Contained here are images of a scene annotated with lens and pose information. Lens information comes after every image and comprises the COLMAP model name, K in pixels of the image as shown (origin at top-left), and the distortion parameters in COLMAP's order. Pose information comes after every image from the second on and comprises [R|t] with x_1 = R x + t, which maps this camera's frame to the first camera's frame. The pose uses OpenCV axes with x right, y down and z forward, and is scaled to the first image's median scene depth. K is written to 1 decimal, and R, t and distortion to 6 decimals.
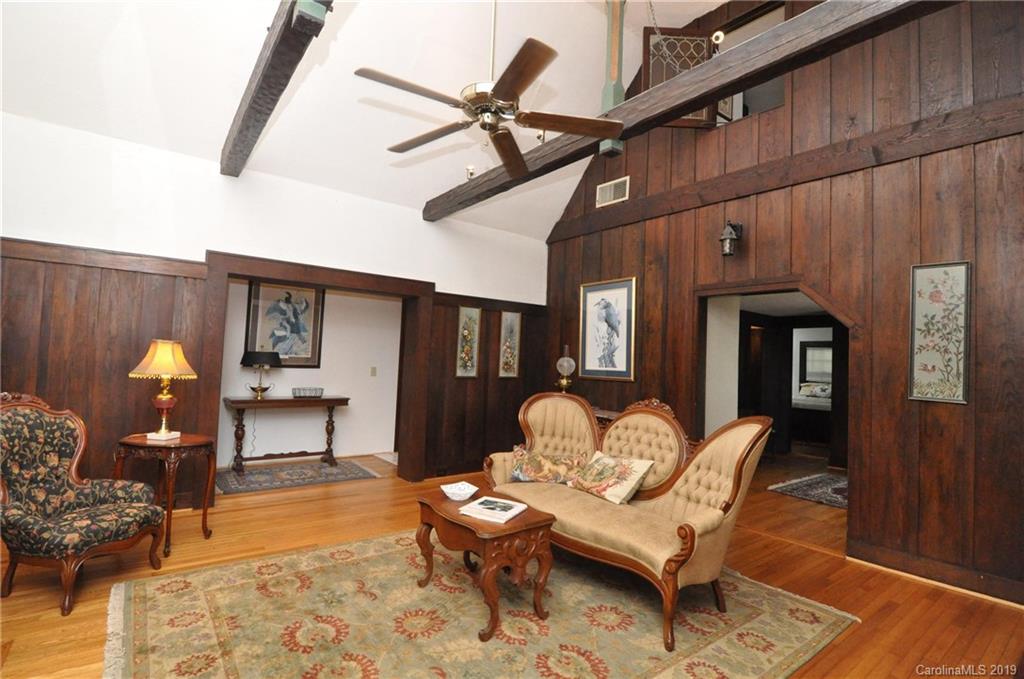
lens RADIAL K [[497.0, 0, 512.0], [0, 497.0, 339.5], [0, 0, 1]] dist [-0.000533, -0.000059]
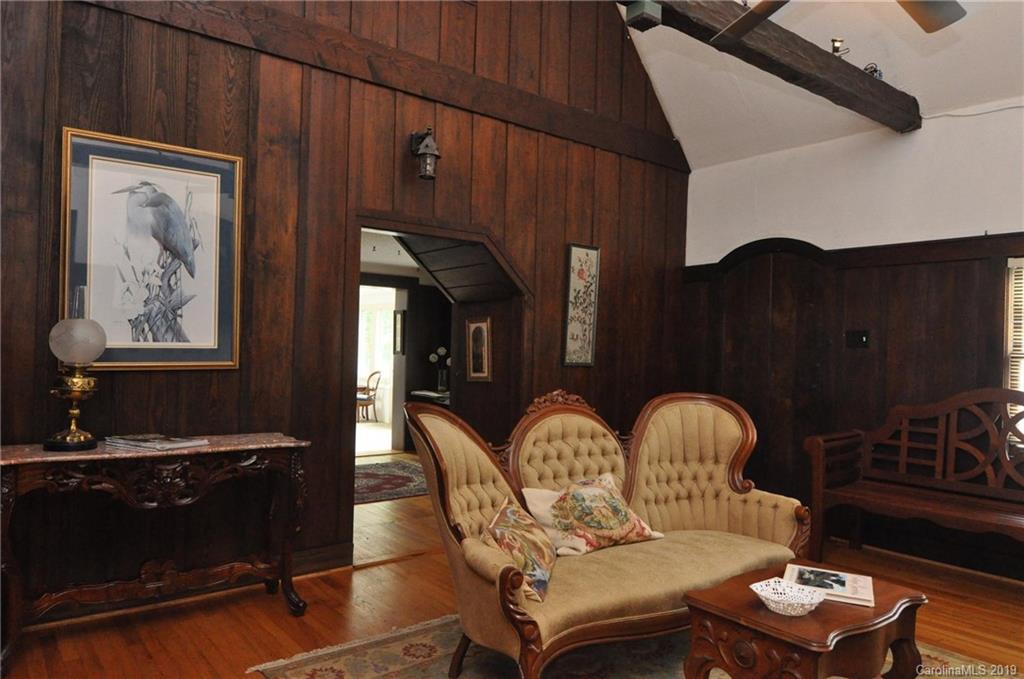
lens RADIAL K [[704.3, 0, 512.0], [0, 704.3, 339.5], [0, 0, 1]] dist [0.002235, -0.006465]
pose [[-0.017313, -0.029787, 0.999406, -0.714754], [-0.065169, 0.997464, 0.028601, 0.025482], [-0.997724, -0.064636, -0.019211, 1.123909]]
